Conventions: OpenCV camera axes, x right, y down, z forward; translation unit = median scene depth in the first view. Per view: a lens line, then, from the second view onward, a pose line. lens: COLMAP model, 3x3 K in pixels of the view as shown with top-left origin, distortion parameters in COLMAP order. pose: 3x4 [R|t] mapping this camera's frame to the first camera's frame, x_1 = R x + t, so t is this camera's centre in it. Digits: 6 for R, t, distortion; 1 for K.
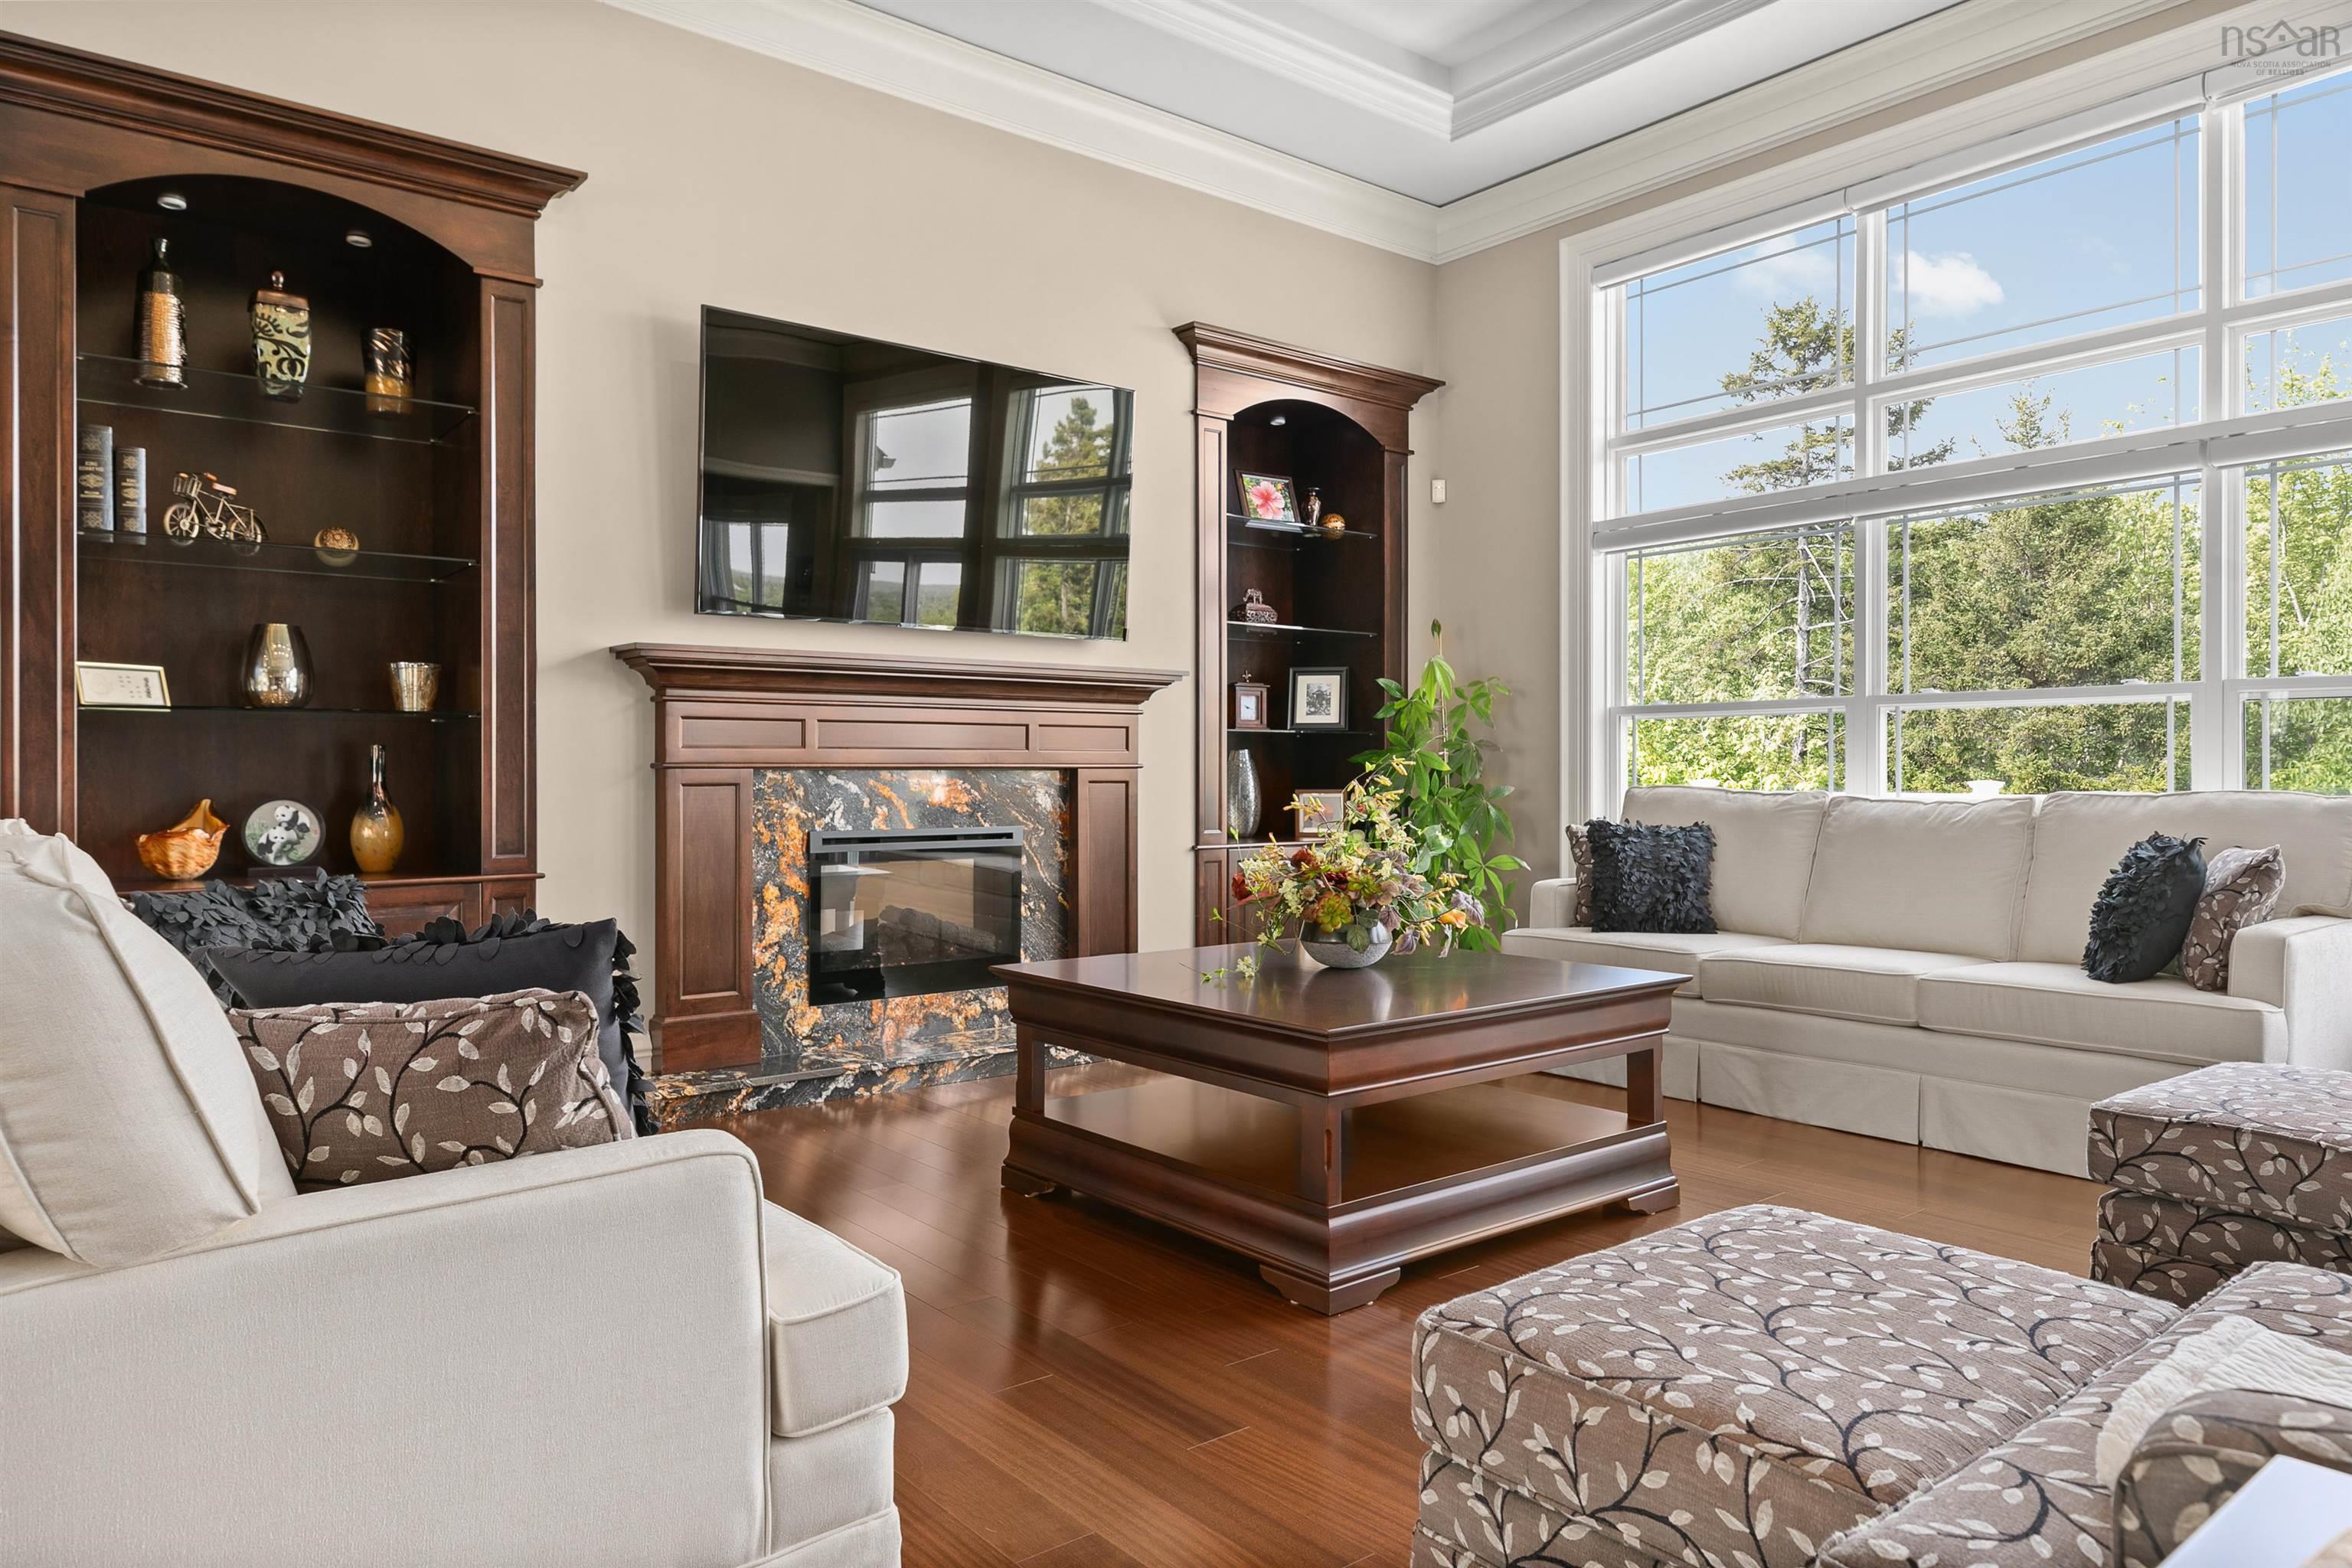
lens RADIAL K [[1460.9, 0, 1176.0], [0, 1460.9, 784.0], [0, 0, 1]] dist [0.015136, 0.001039]
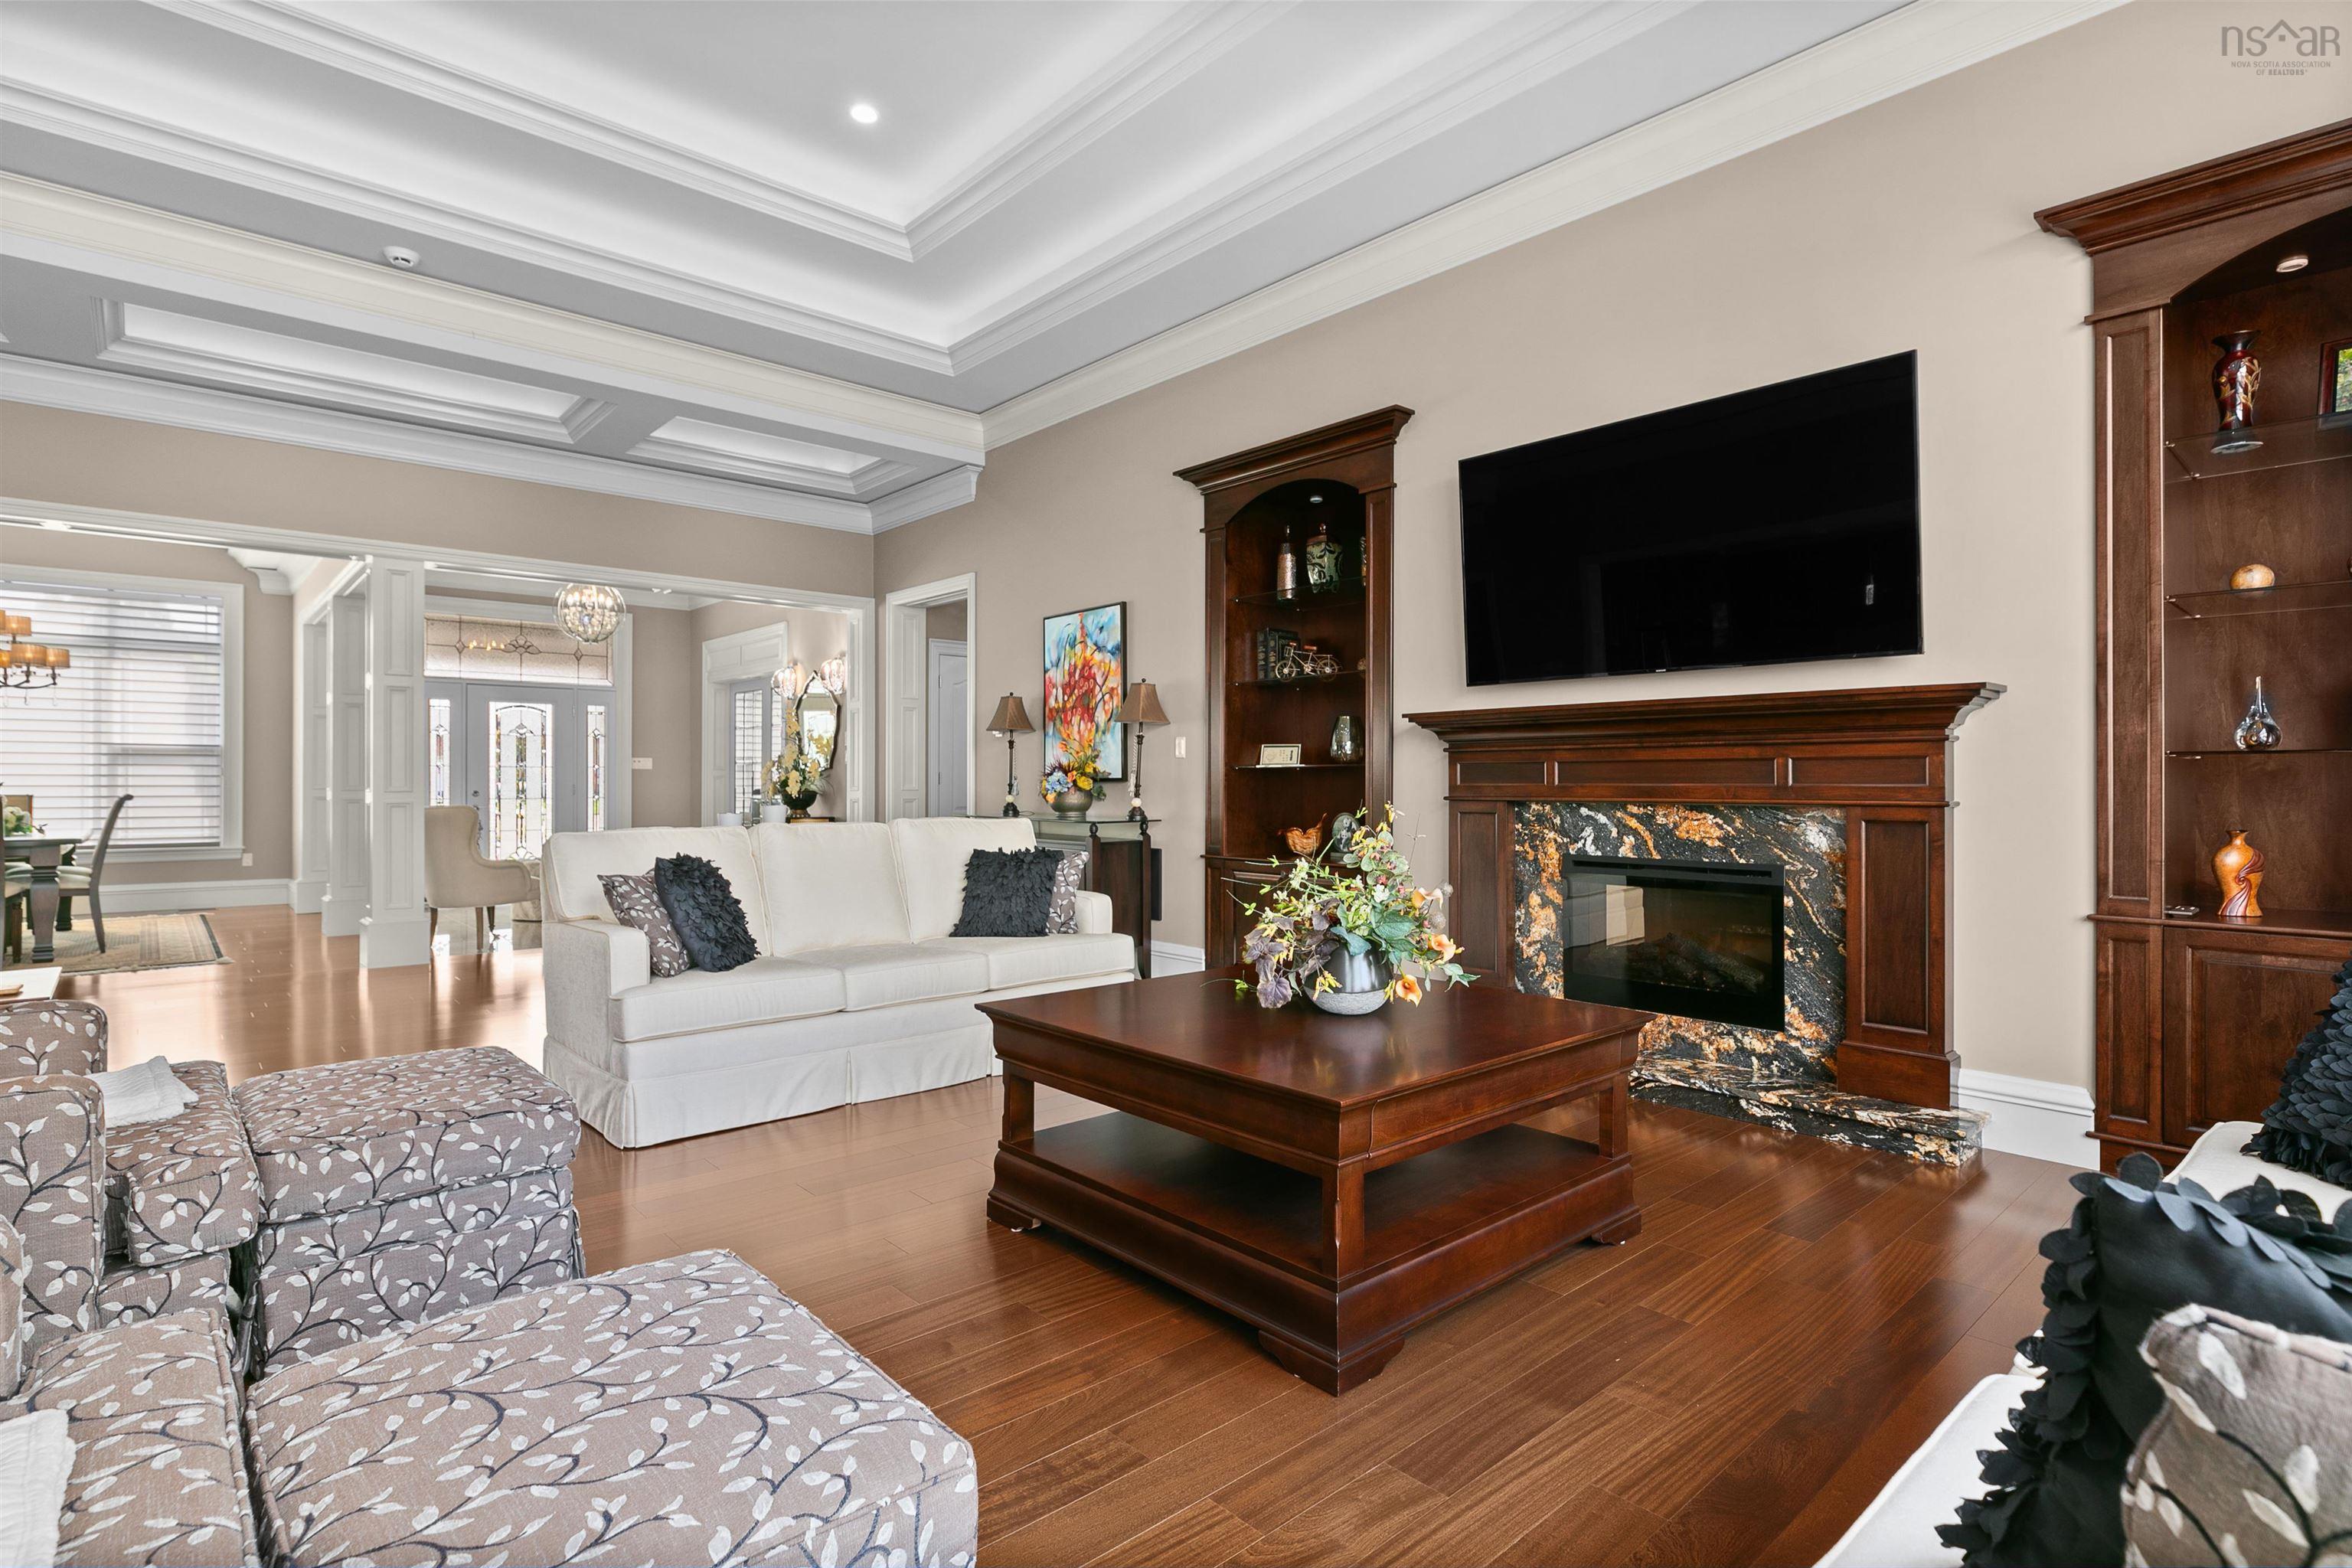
lens RADIAL K [[1139.0, 0, 1176.0], [0, 1139.0, 784.0], [0, 0, 1]] dist [-0.001485, -0.000184]
pose [[0.071098, 0.005889, -0.997452, 0.565908], [-0.005124, 0.999972, 0.005539, -0.024489], [0.997456, 0.004717, 0.071126, 0.522435]]
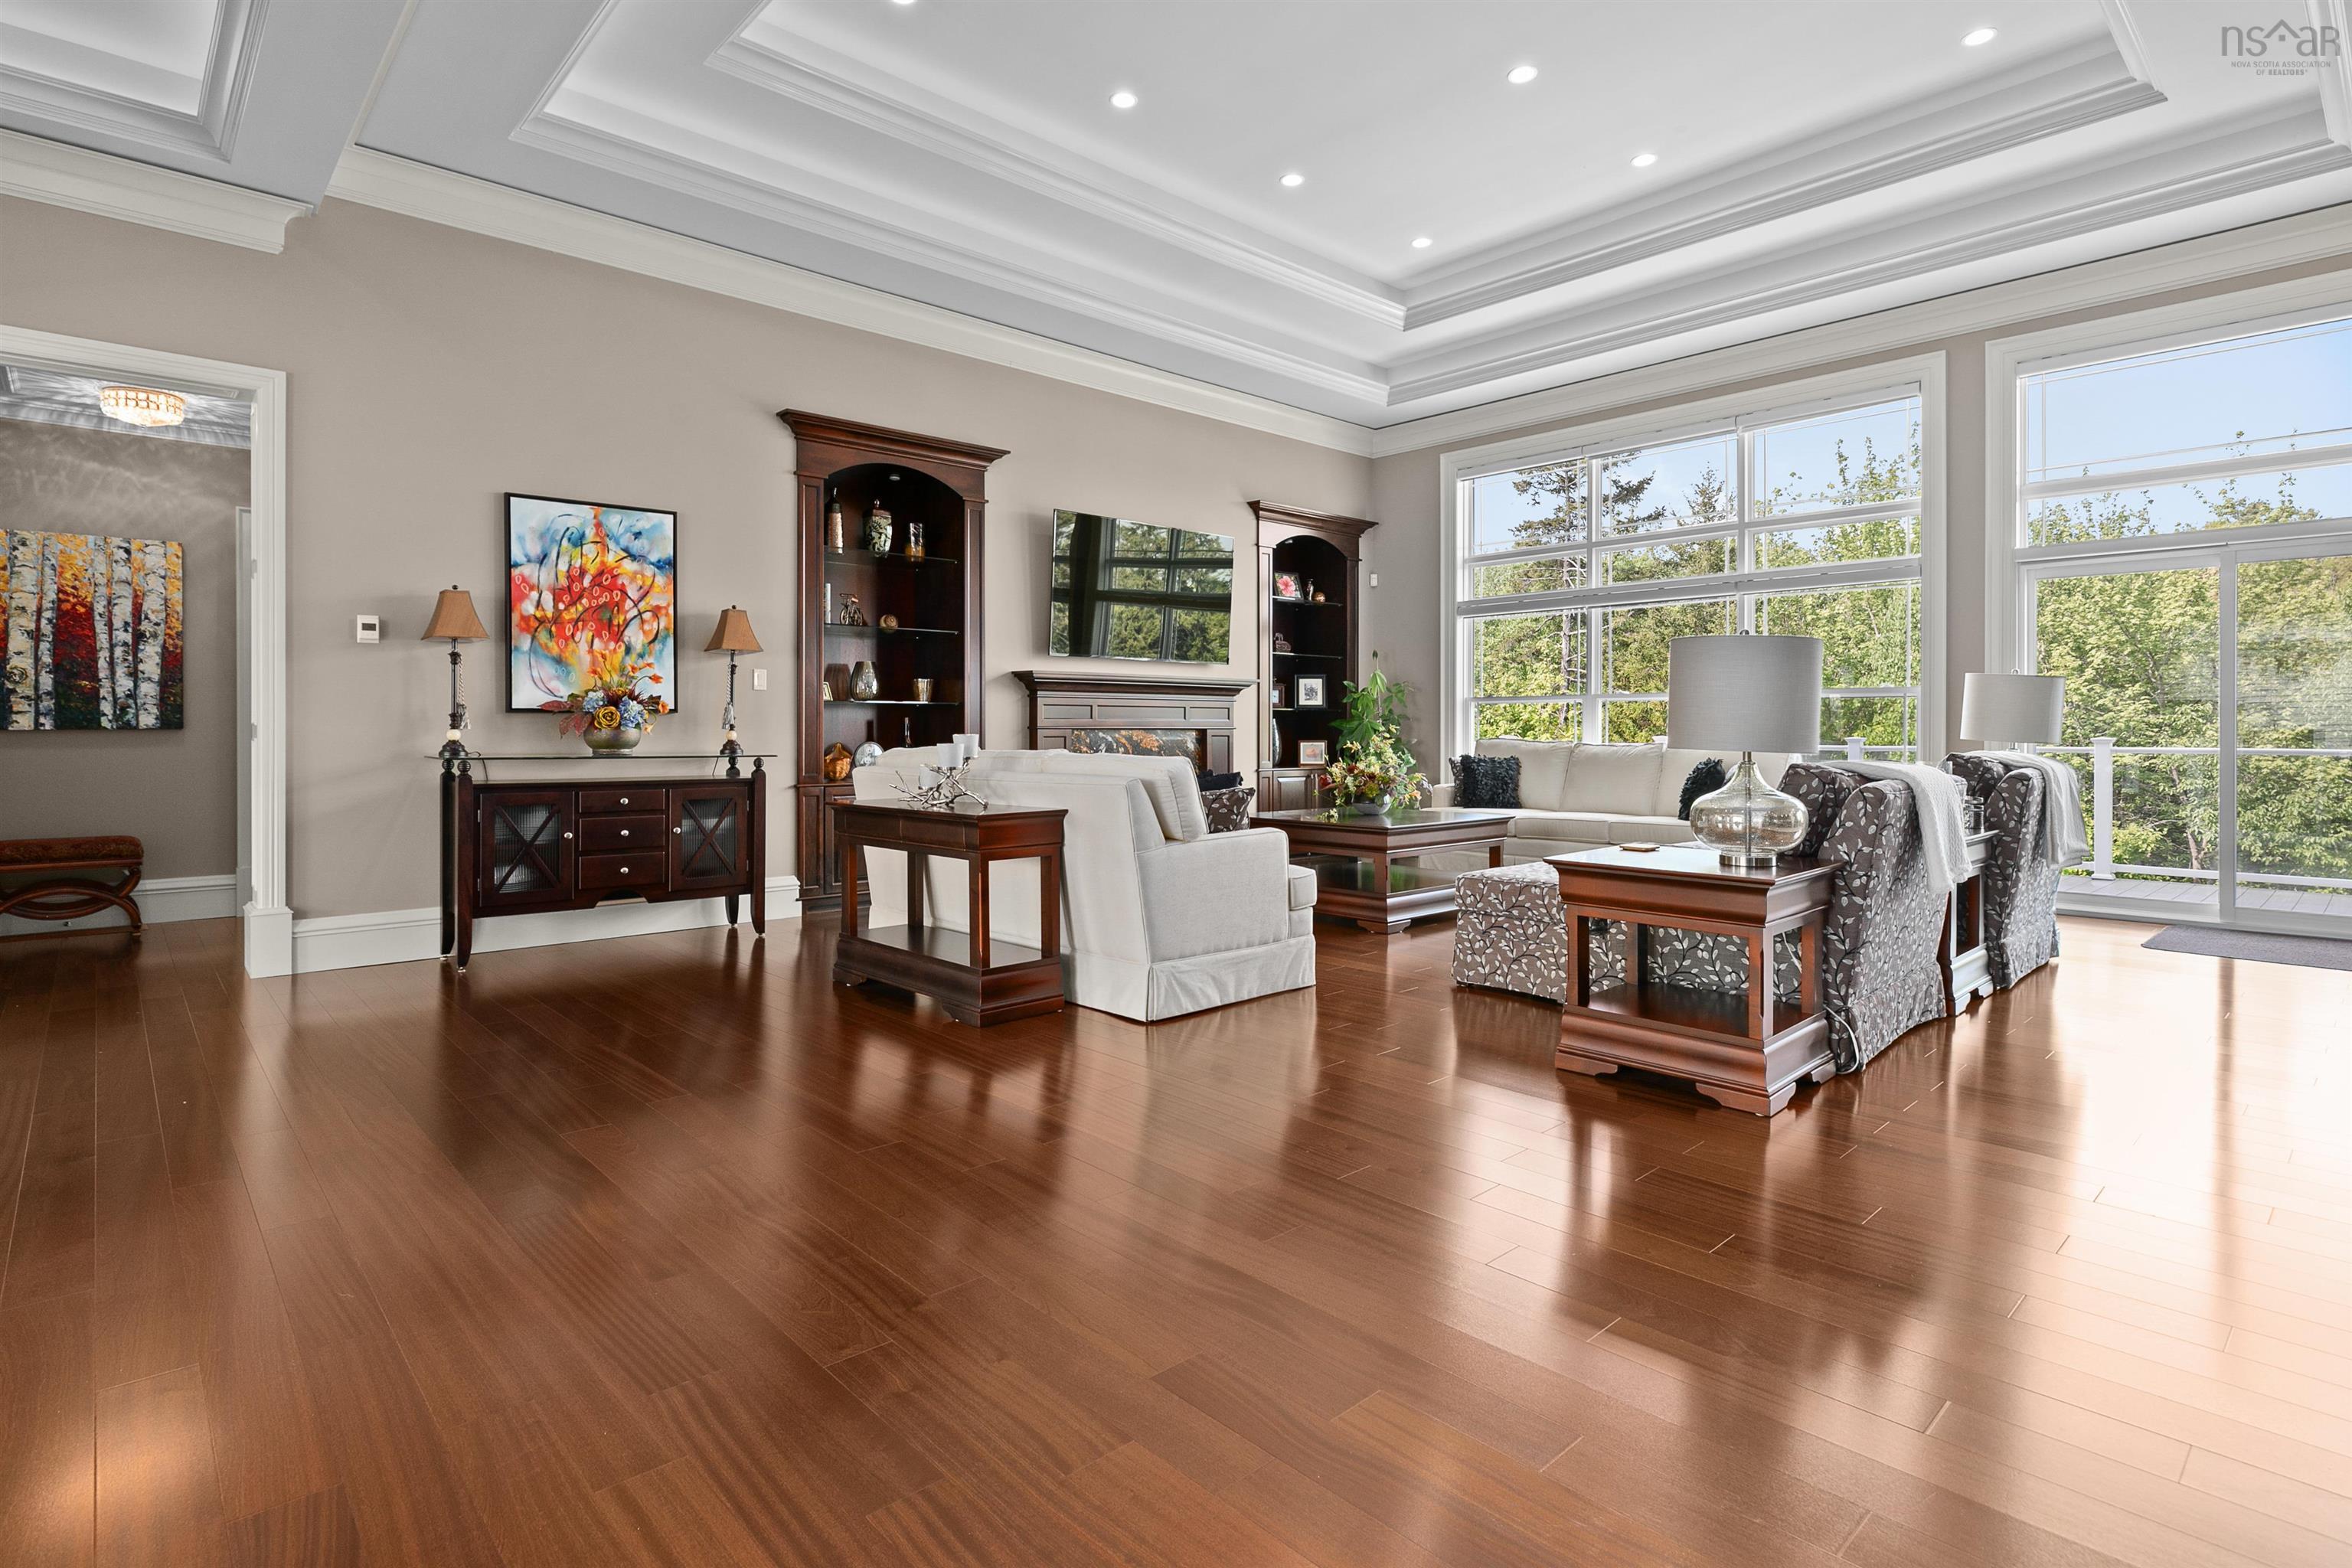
lens RADIAL K [[1183.4, 0, 1177.4], [0, 1183.4, 738.2], [0, 0, 1]] dist [0.000661, 0.000009]
pose [[0.996391, 0.001278, 0.084869, -0.234797], [-0.001149, 0.999998, -0.001565, 0.004157], [-0.084871, 0.001462, 0.996391, -0.571356]]
